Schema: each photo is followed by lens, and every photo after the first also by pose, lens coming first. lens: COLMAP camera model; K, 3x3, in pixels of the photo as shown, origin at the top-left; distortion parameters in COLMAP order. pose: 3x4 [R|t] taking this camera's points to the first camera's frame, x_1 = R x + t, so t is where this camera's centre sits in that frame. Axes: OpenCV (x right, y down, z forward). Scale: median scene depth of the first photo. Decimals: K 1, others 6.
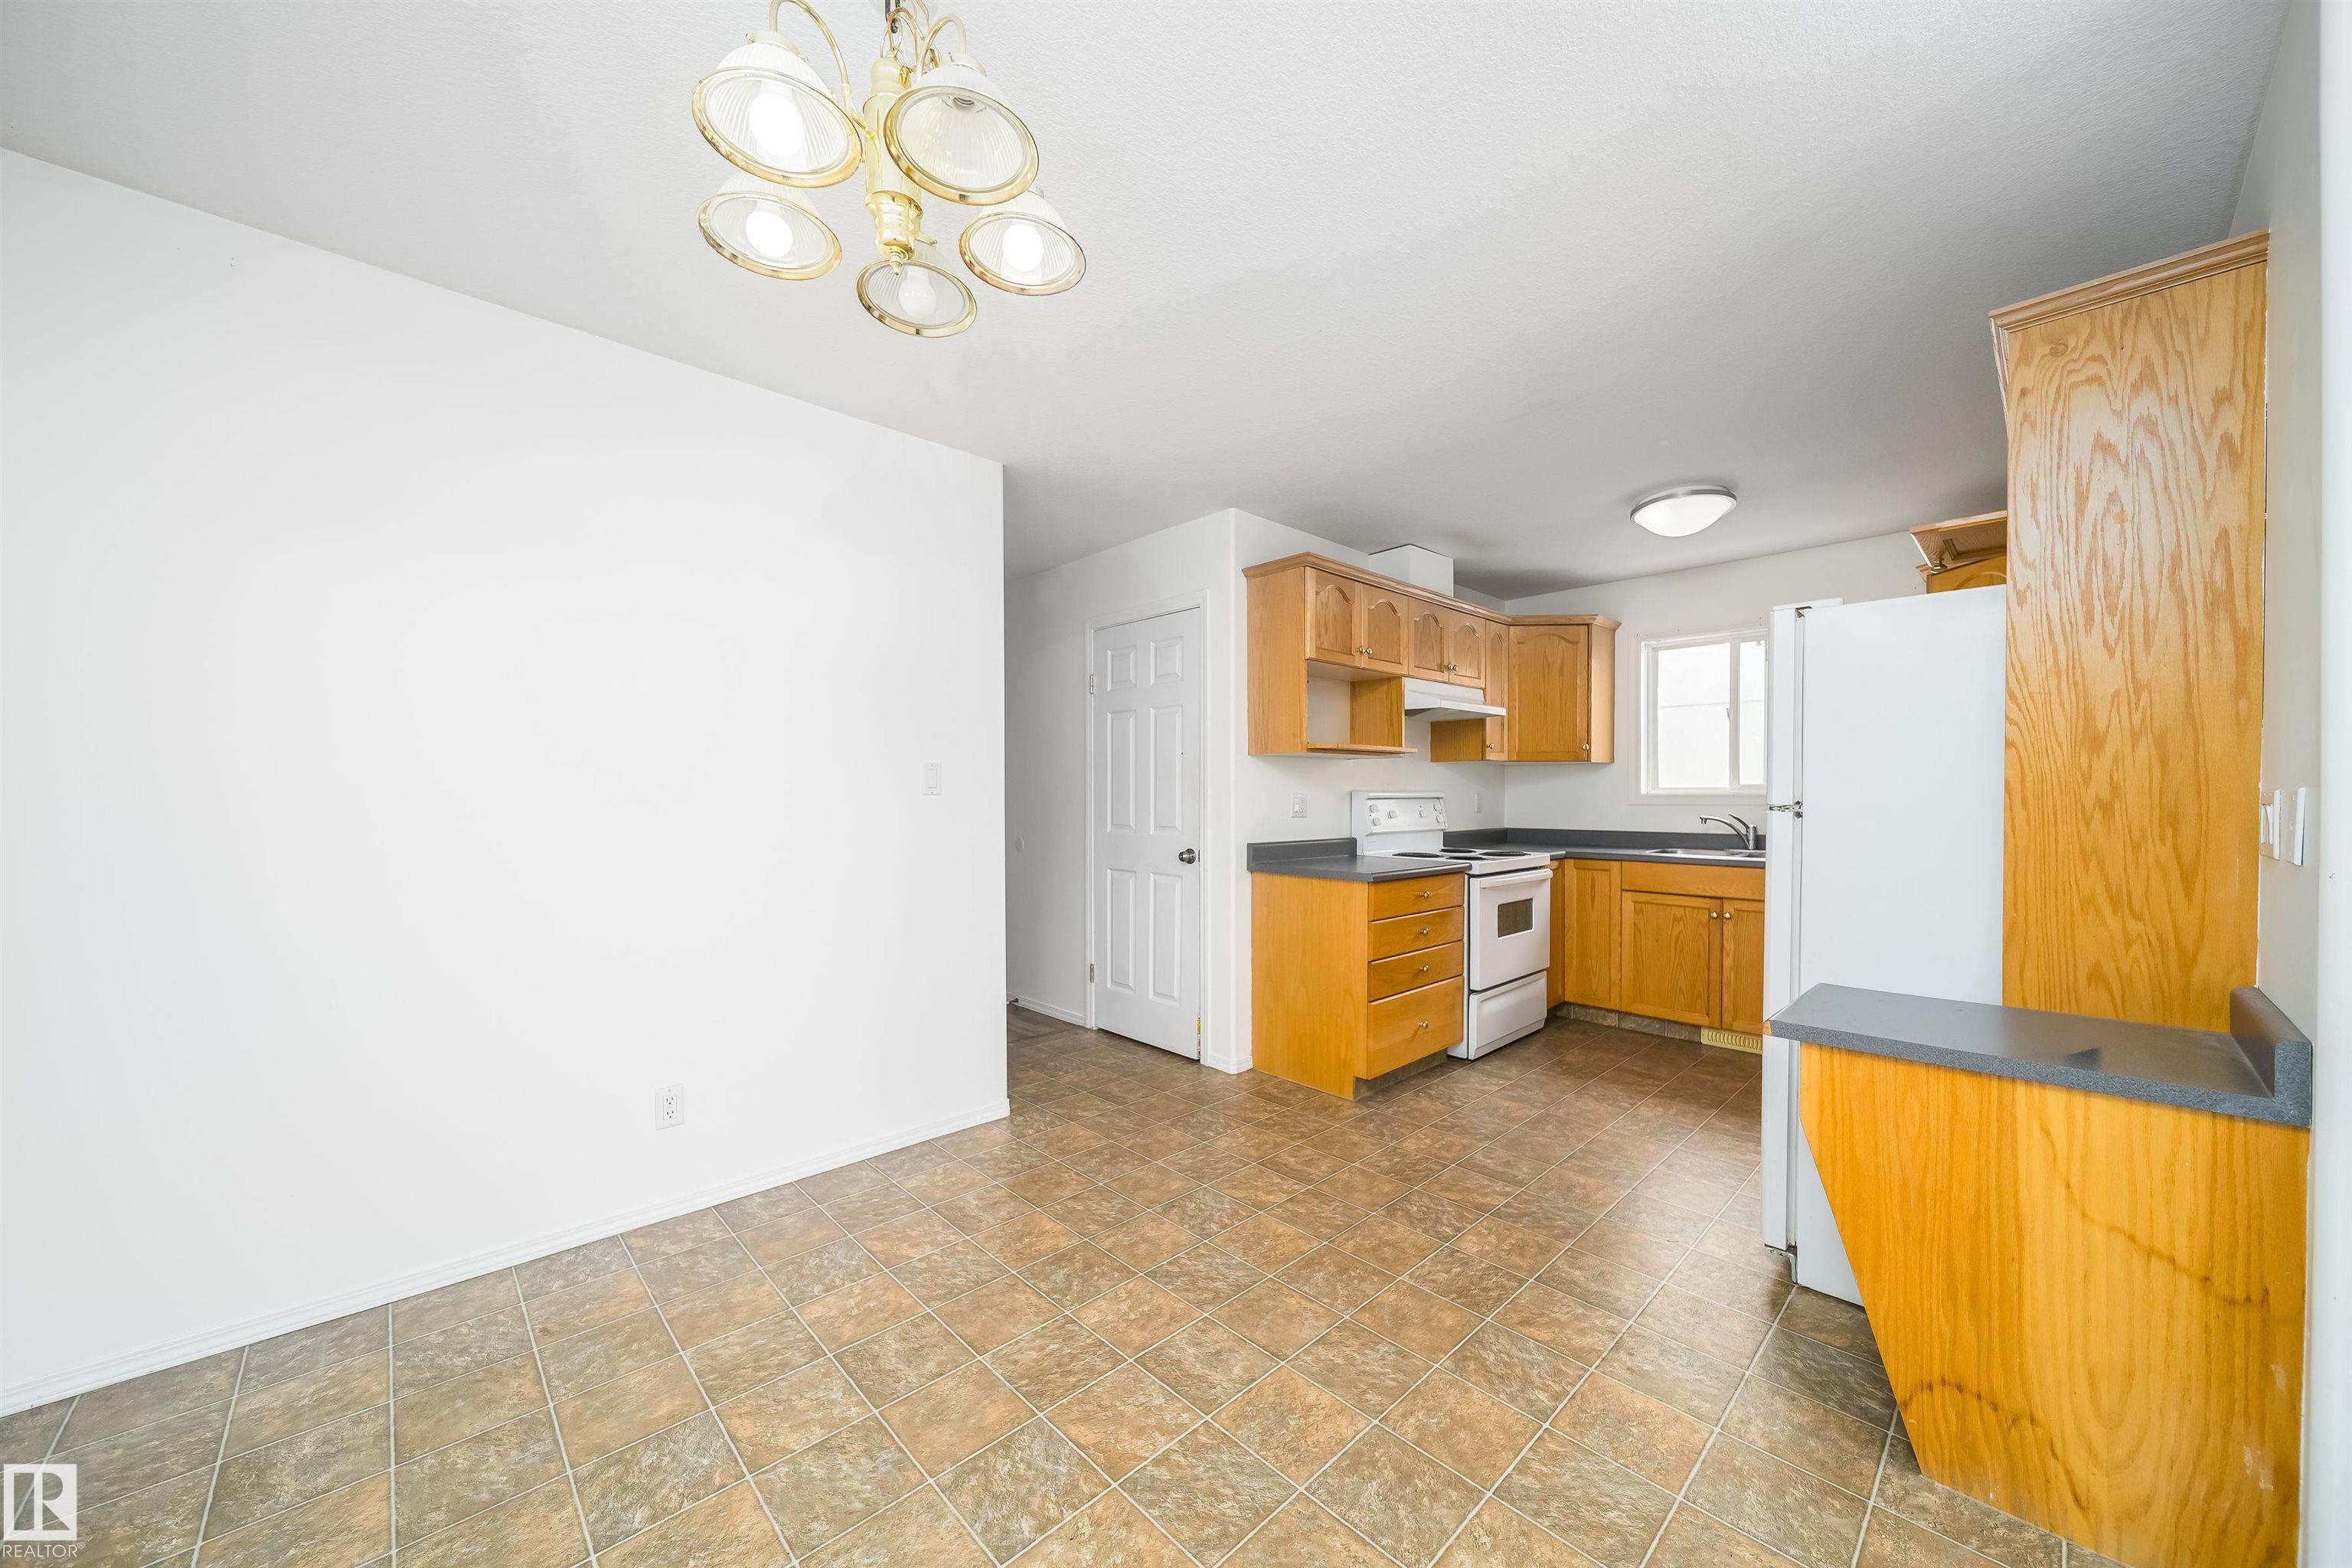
lens RADIAL K [[848.0, 0, 1182.2], [0, 848.0, 806.2], [0, 0, 1]] dist [-0.001318, -0.000238]
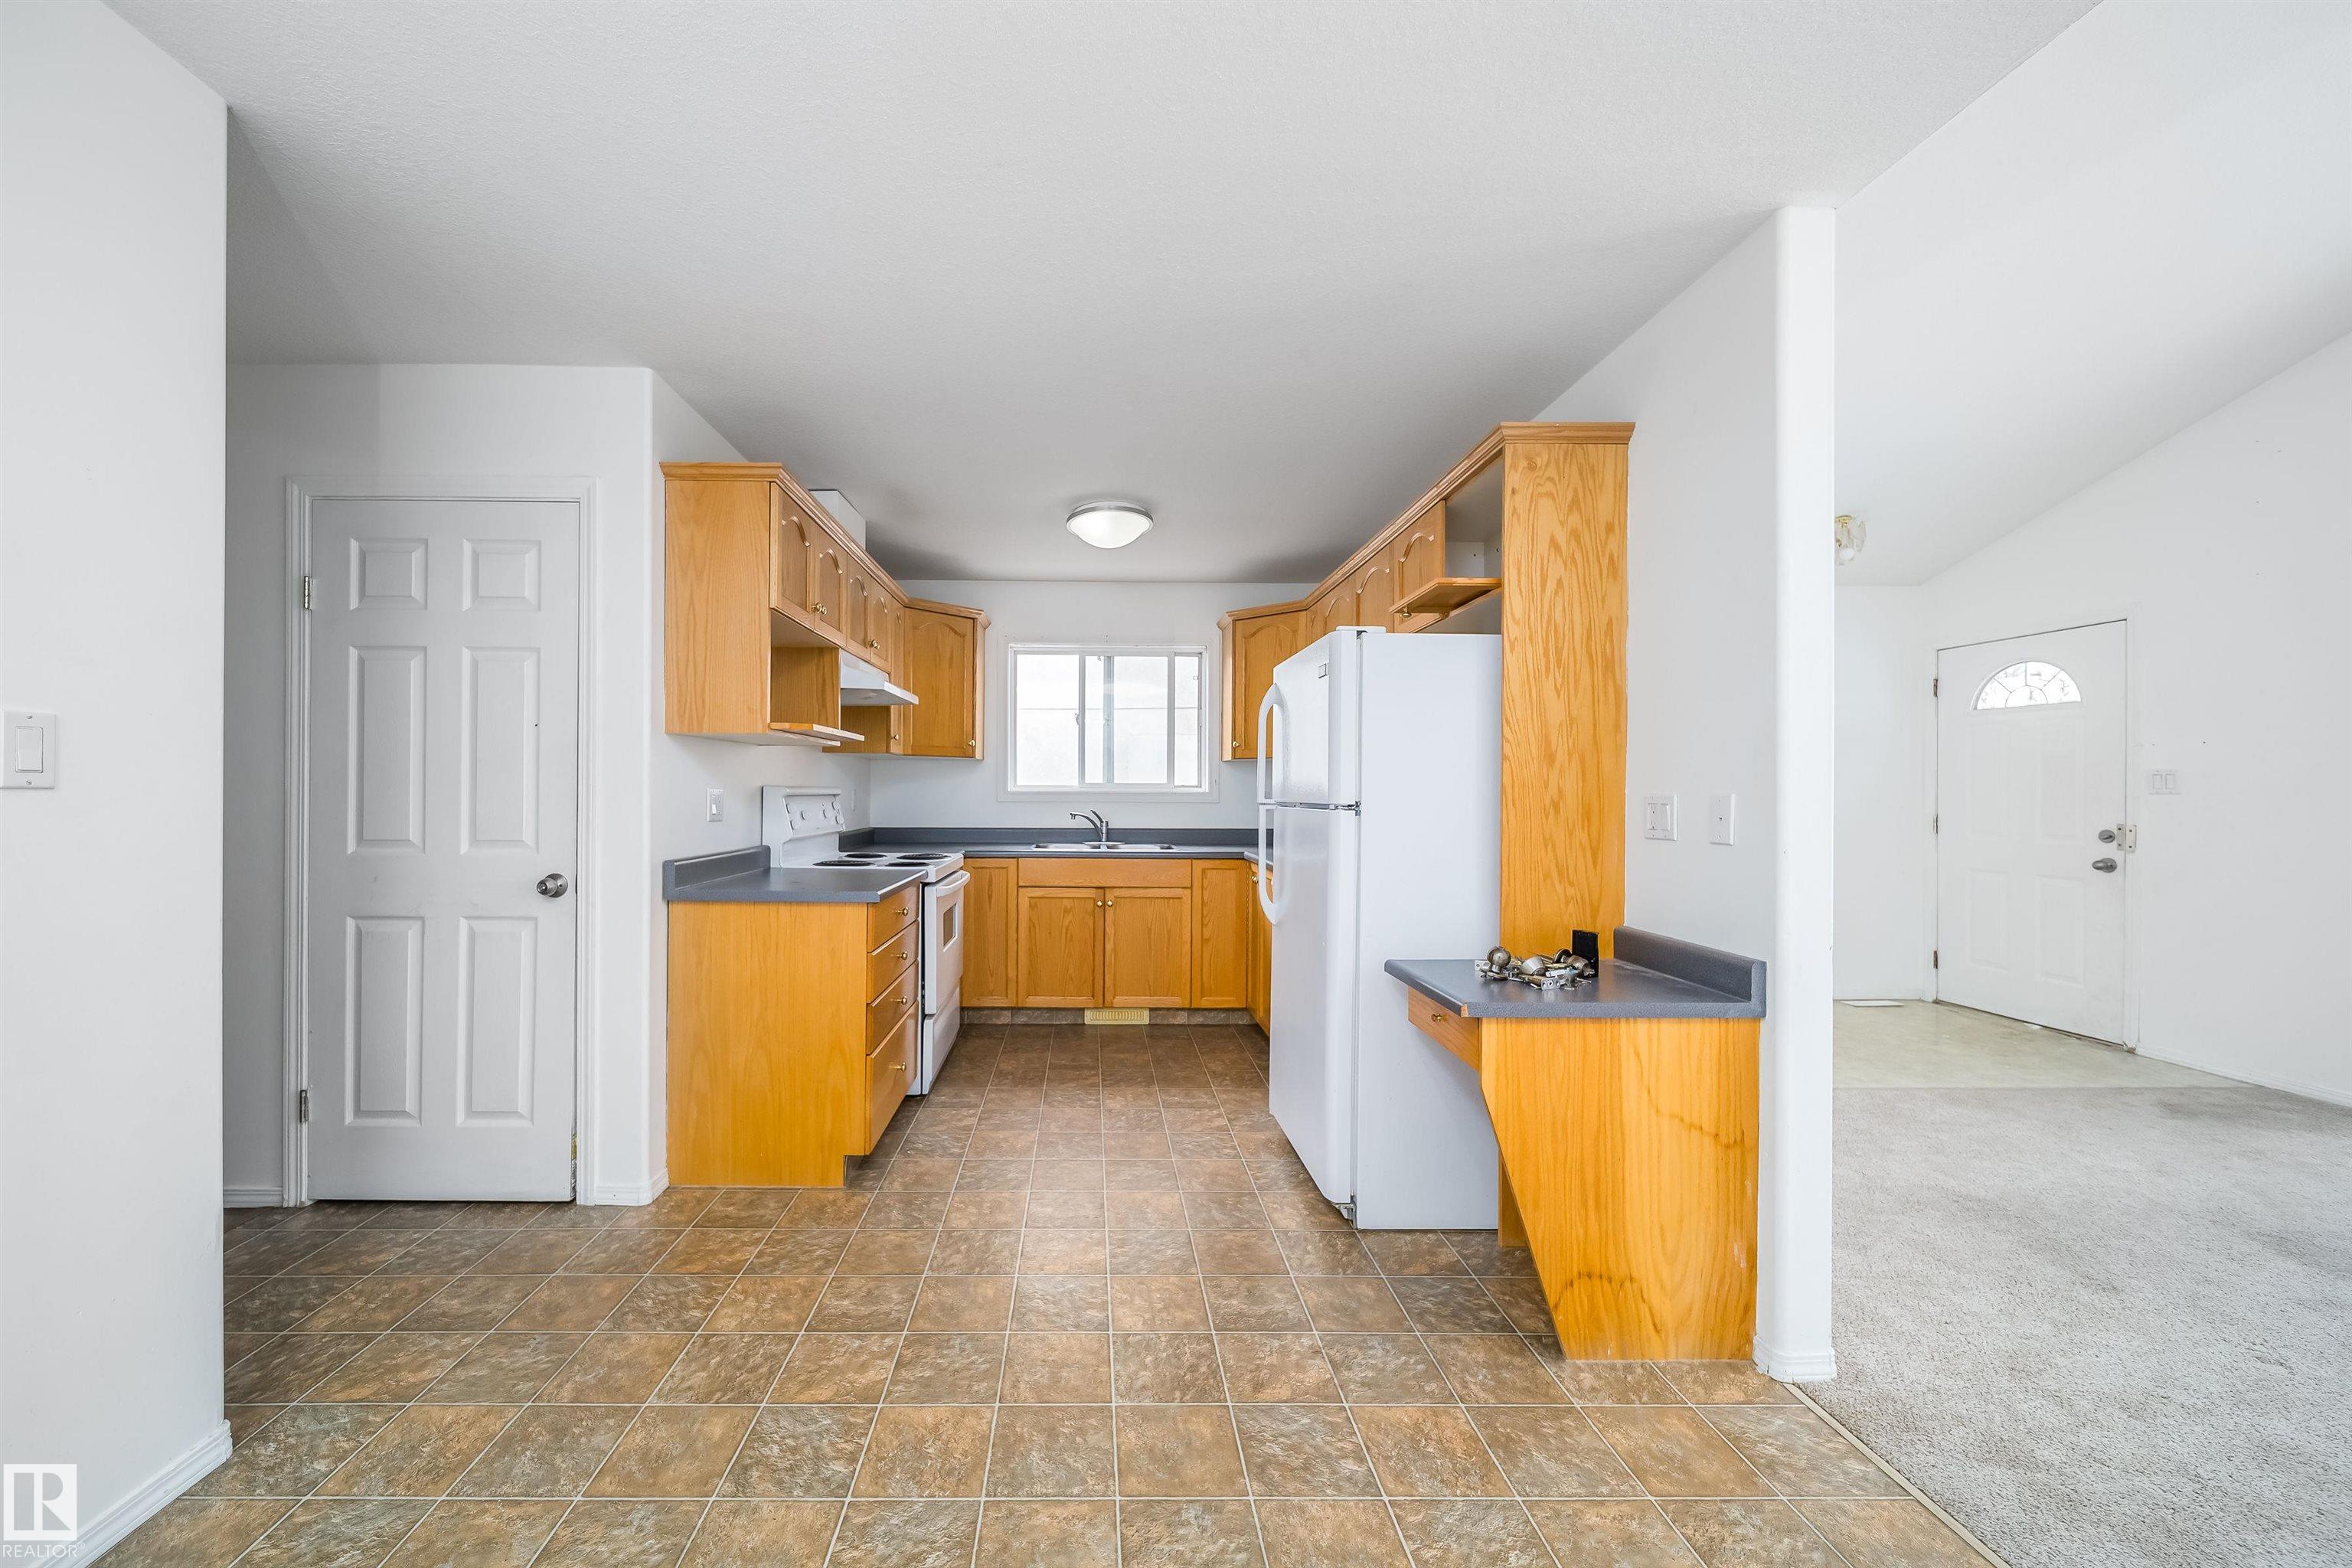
lens RADIAL K [[872.4, 0, 1105.7], [0, 872.4, 788.1], [0, 0, 1]] dist [0.001962, 0.000082]
pose [[0.680241, 0.007011, 0.732955, -0.185933], [0.003178, 0.999917, -0.012514, -0.005248], [-0.732982, 0.010842, 0.680162, 0.234729]]
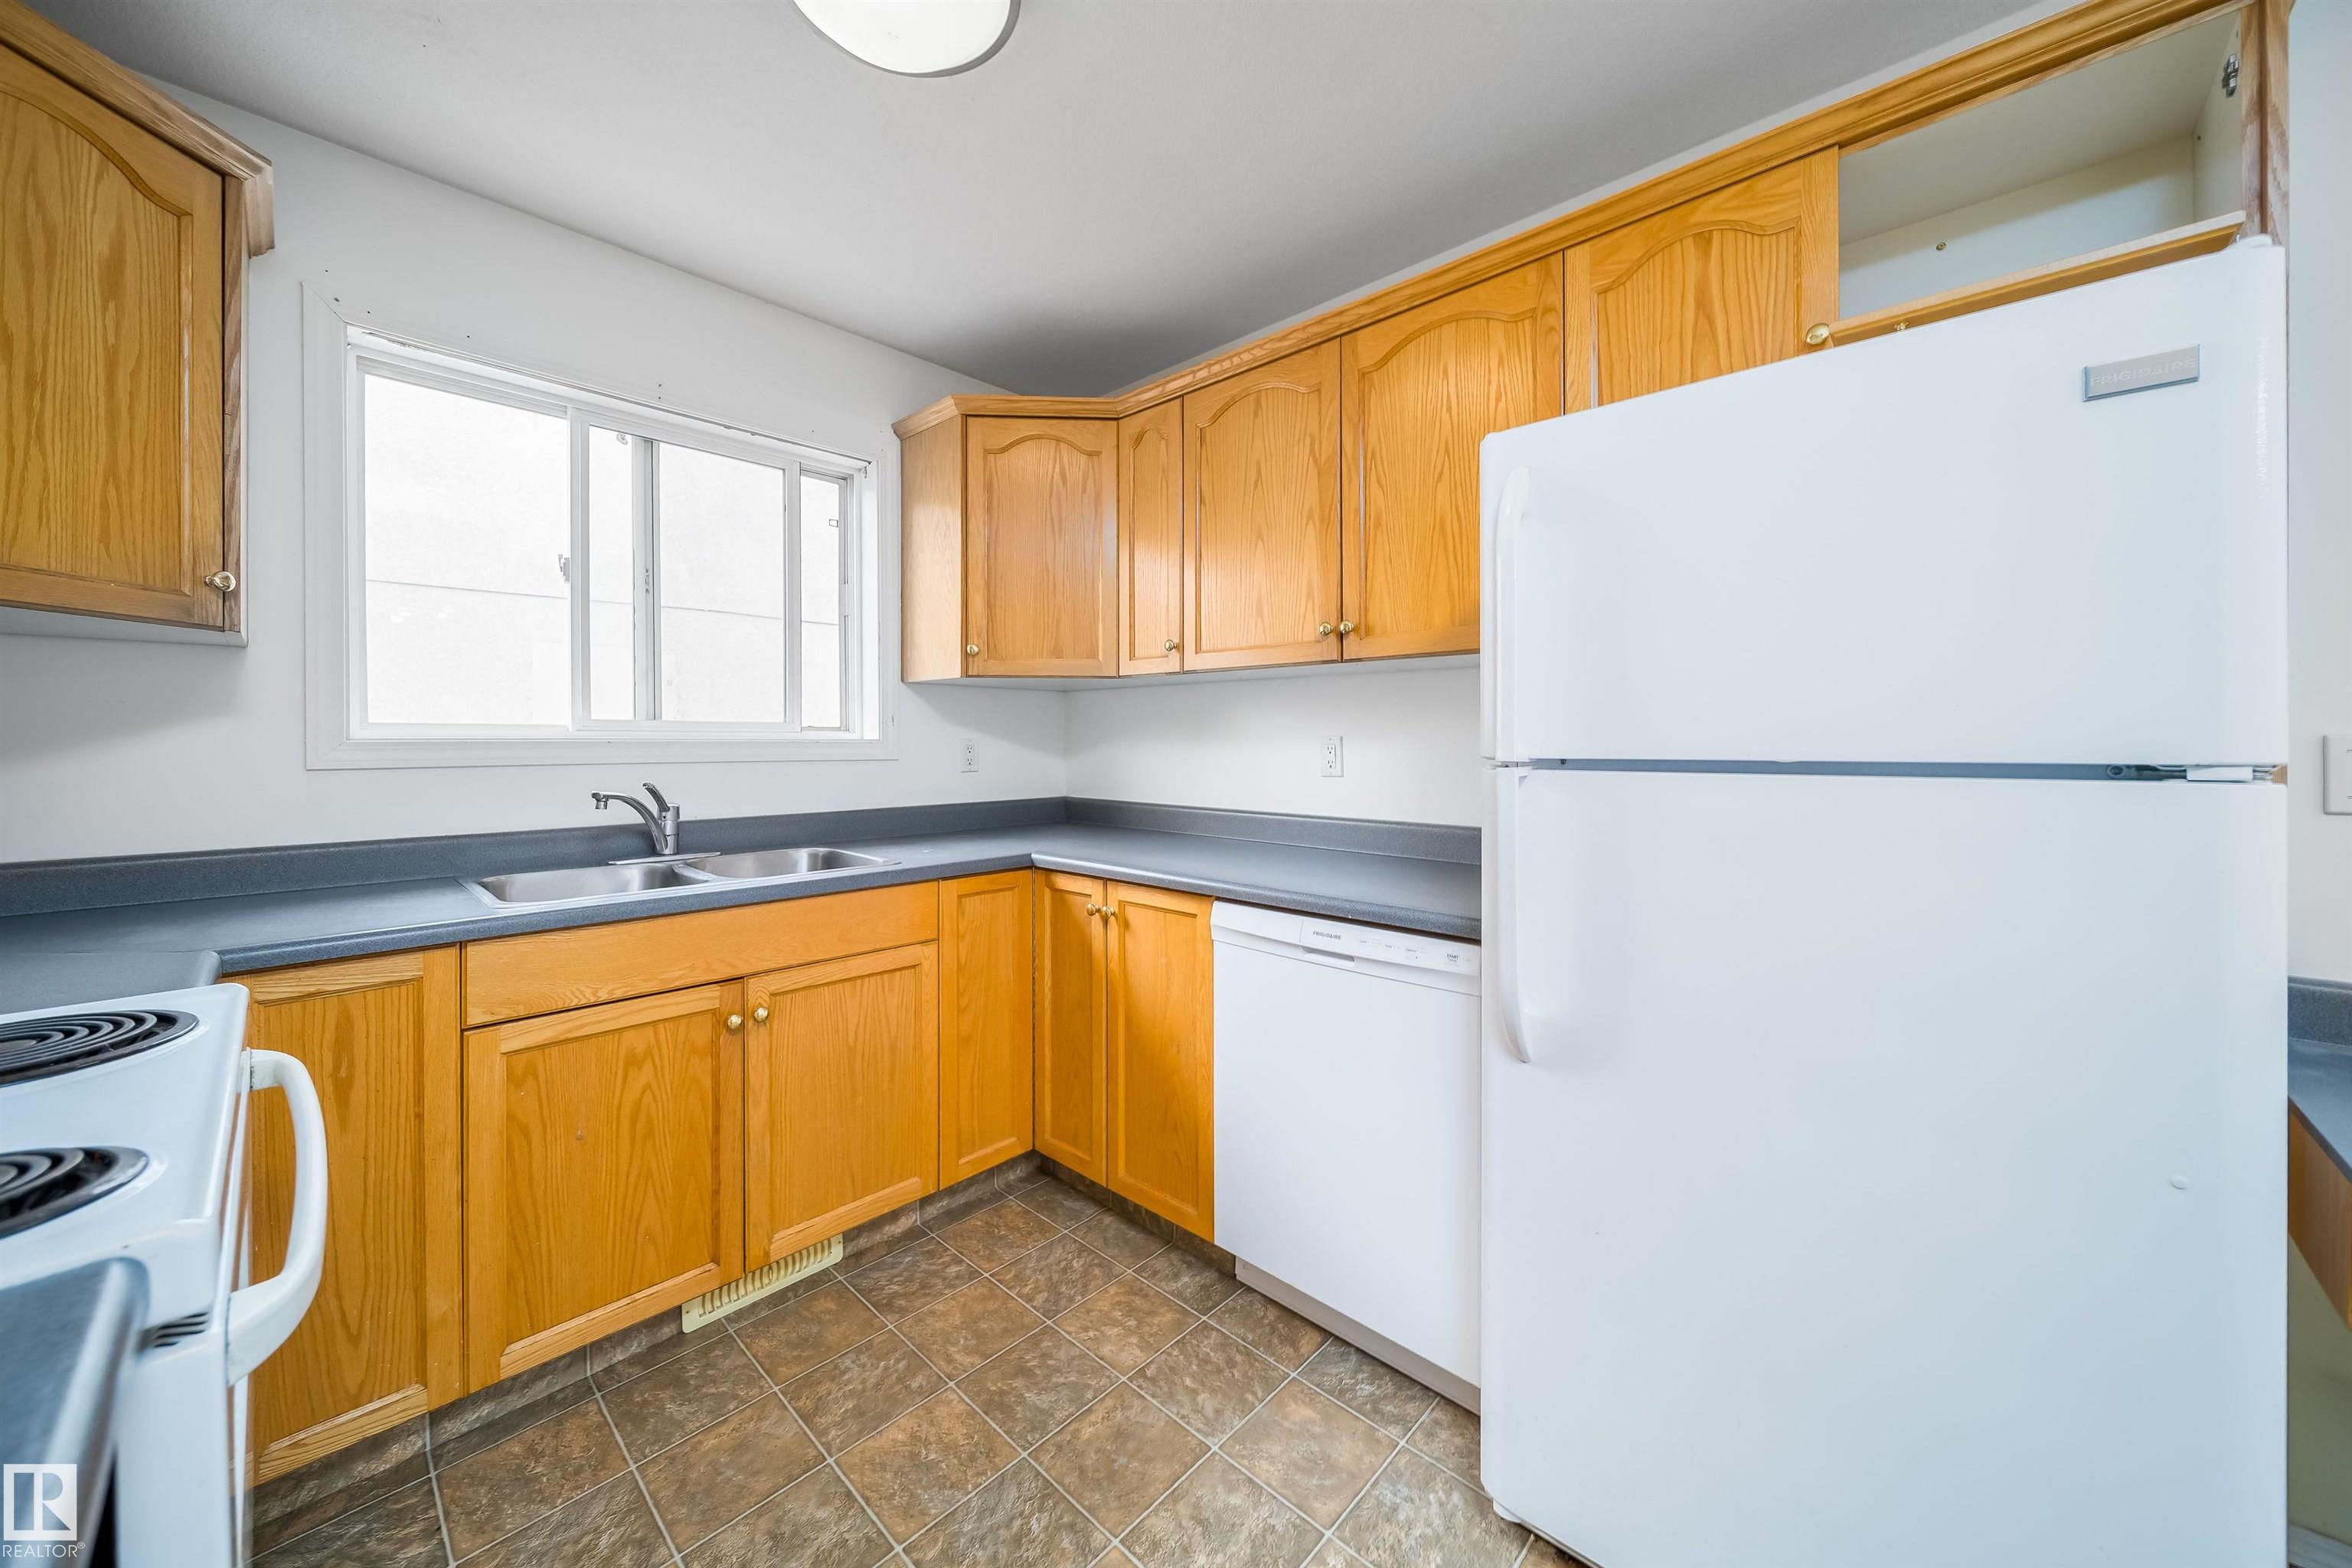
lens RADIAL K [[818.5, 0, 1188.7], [0, 818.5, 745.2], [0, 0, 1]] dist [-0.017962, 0.000285]
pose [[-0.065226, -0.004501, 0.997860, 0.205505], [0.015813, 0.999860, 0.005544, -0.009920], [-0.997745, 0.016141, -0.065146, 0.798427]]
